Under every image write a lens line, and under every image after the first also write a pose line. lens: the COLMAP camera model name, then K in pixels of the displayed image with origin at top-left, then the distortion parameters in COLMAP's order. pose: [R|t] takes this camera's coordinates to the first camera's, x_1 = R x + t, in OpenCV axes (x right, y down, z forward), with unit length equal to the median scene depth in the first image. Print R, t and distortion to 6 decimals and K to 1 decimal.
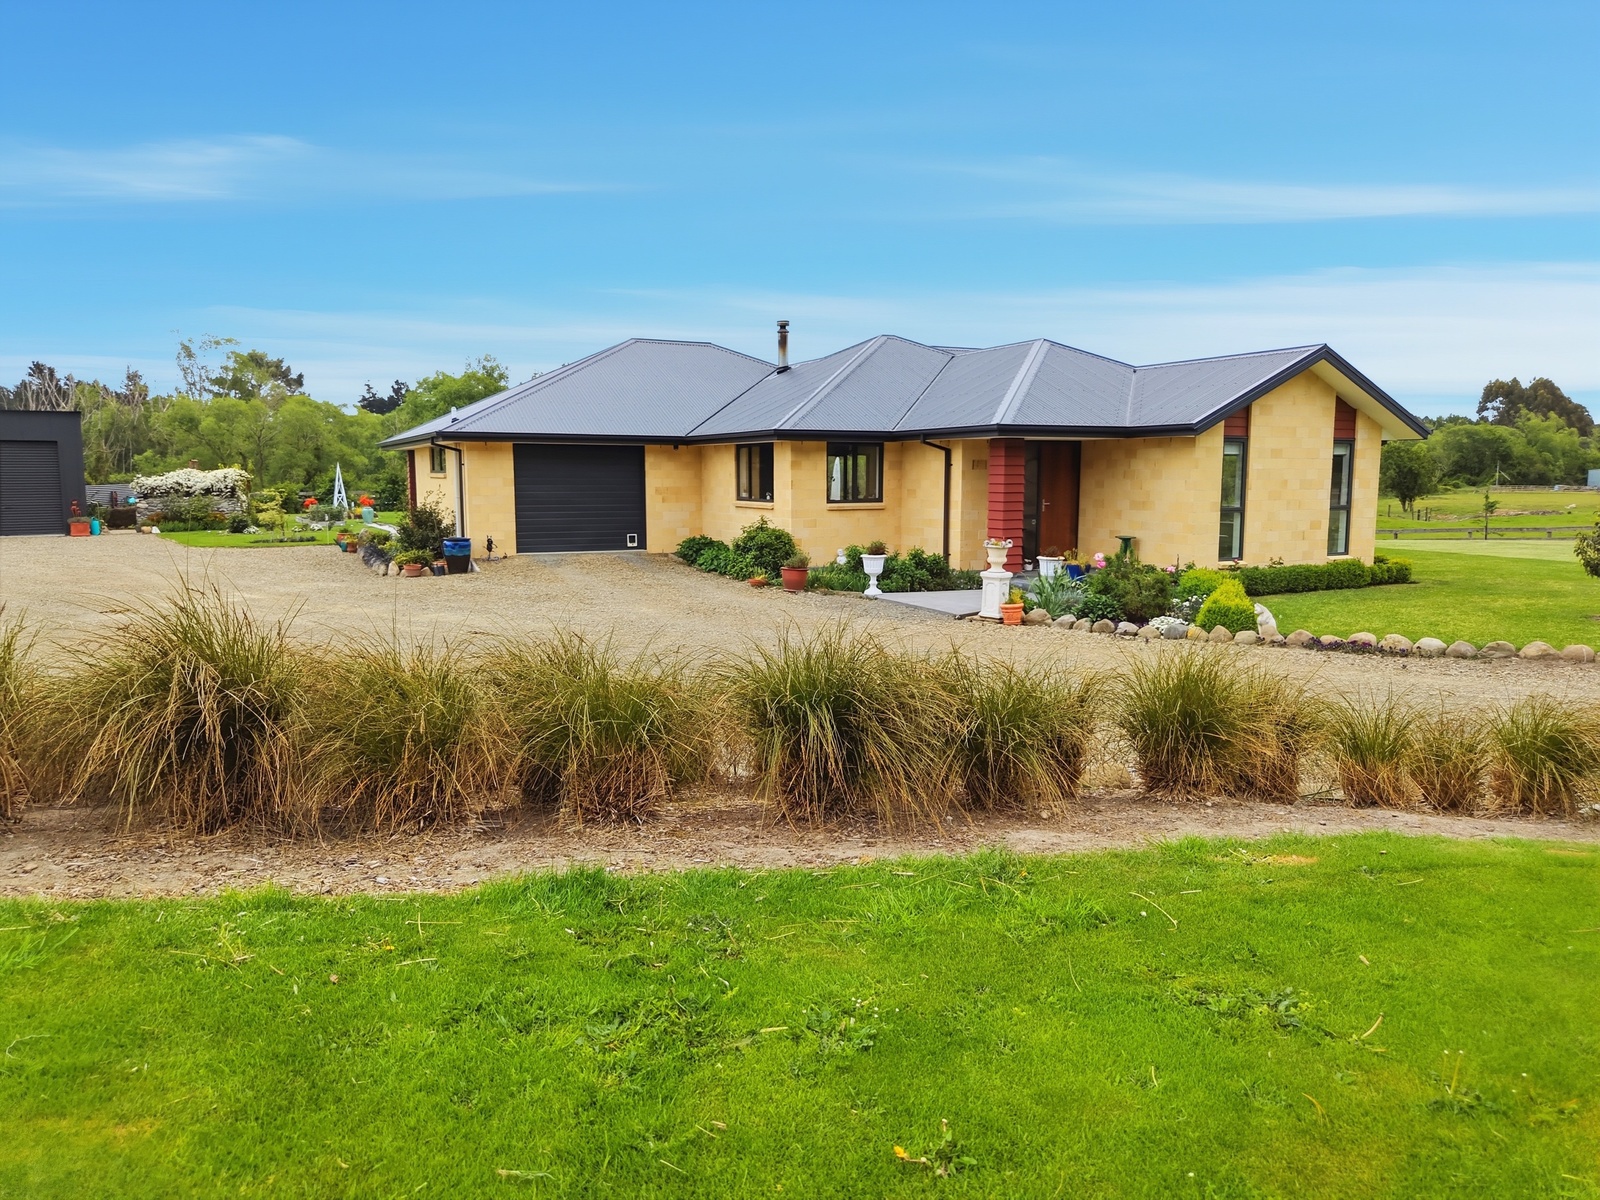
lens RADIAL K [[1092.1, 0, 799.7], [0, 1092.1, 598.4], [0, 0, 1]] dist [0.007375, -0.003084]
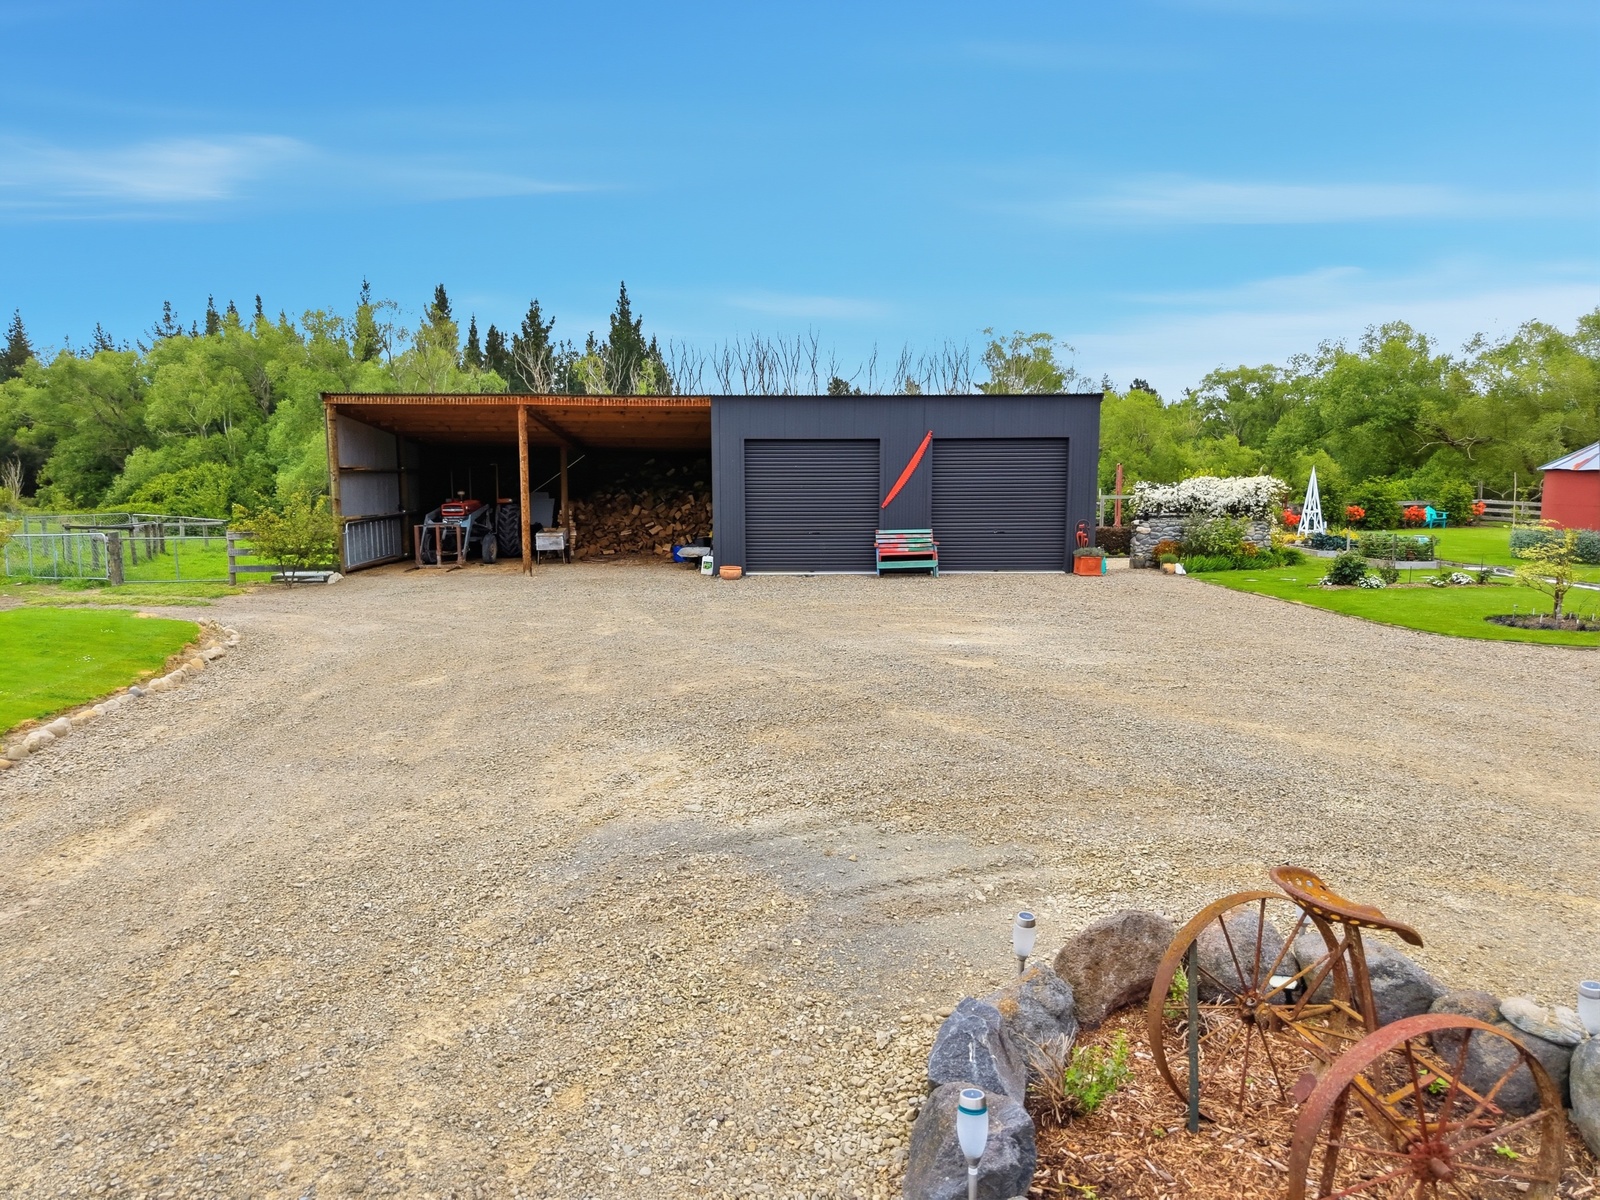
lens RADIAL K [[1092.1, 0, 793.3], [0, 1092.1, 605.2], [0, 0, 1]] dist [0.007375, -0.003084]
pose [[0.817486, 0.069256, -0.571770, -0.377459], [-0.066662, 0.997450, 0.025506, -0.039356], [0.572078, 0.017264, 0.820017, 0.301412]]
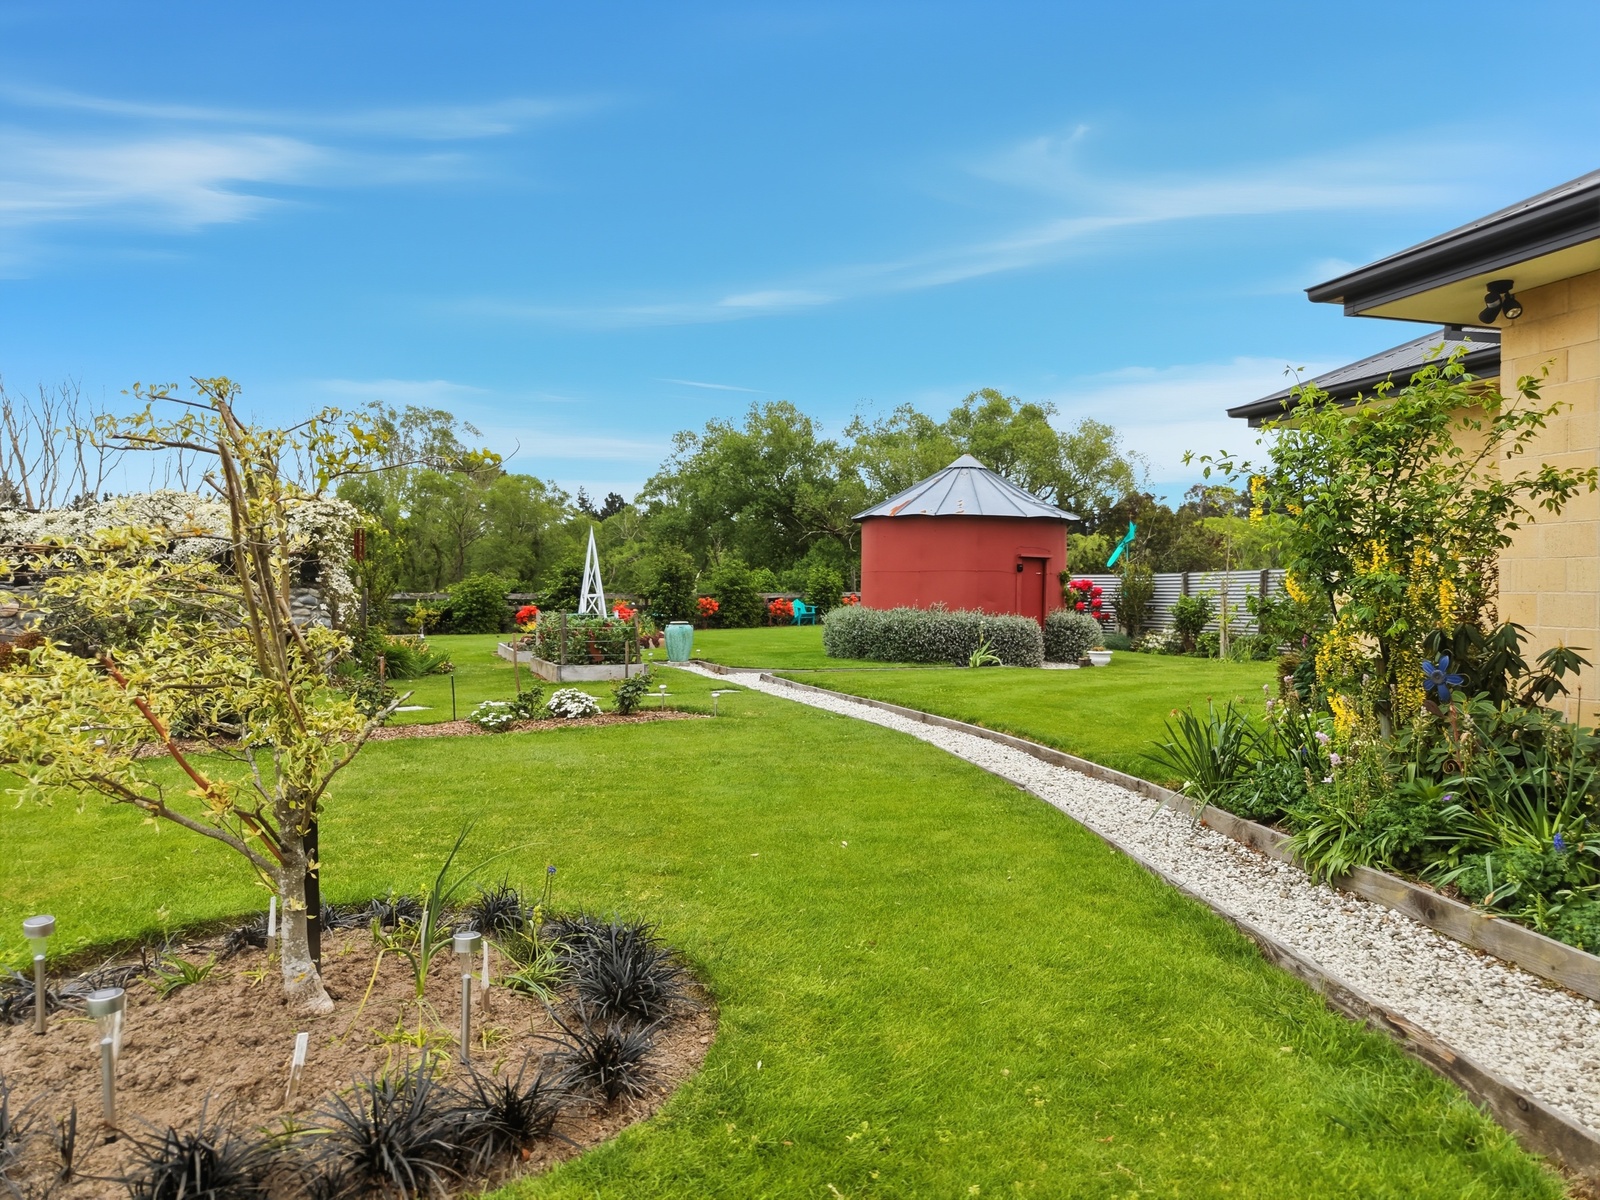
lens RADIAL K [[1092.1, 0, 799.6], [0, 1092.1, 600.2], [0, 0, 1]] dist [0.007375, -0.003084]
pose [[0.986046, 0.007440, -0.166307, -0.335951], [-0.025546, 0.993931, -0.107000, -0.058038], [0.164502, 0.109756, 0.980251, 0.730881]]
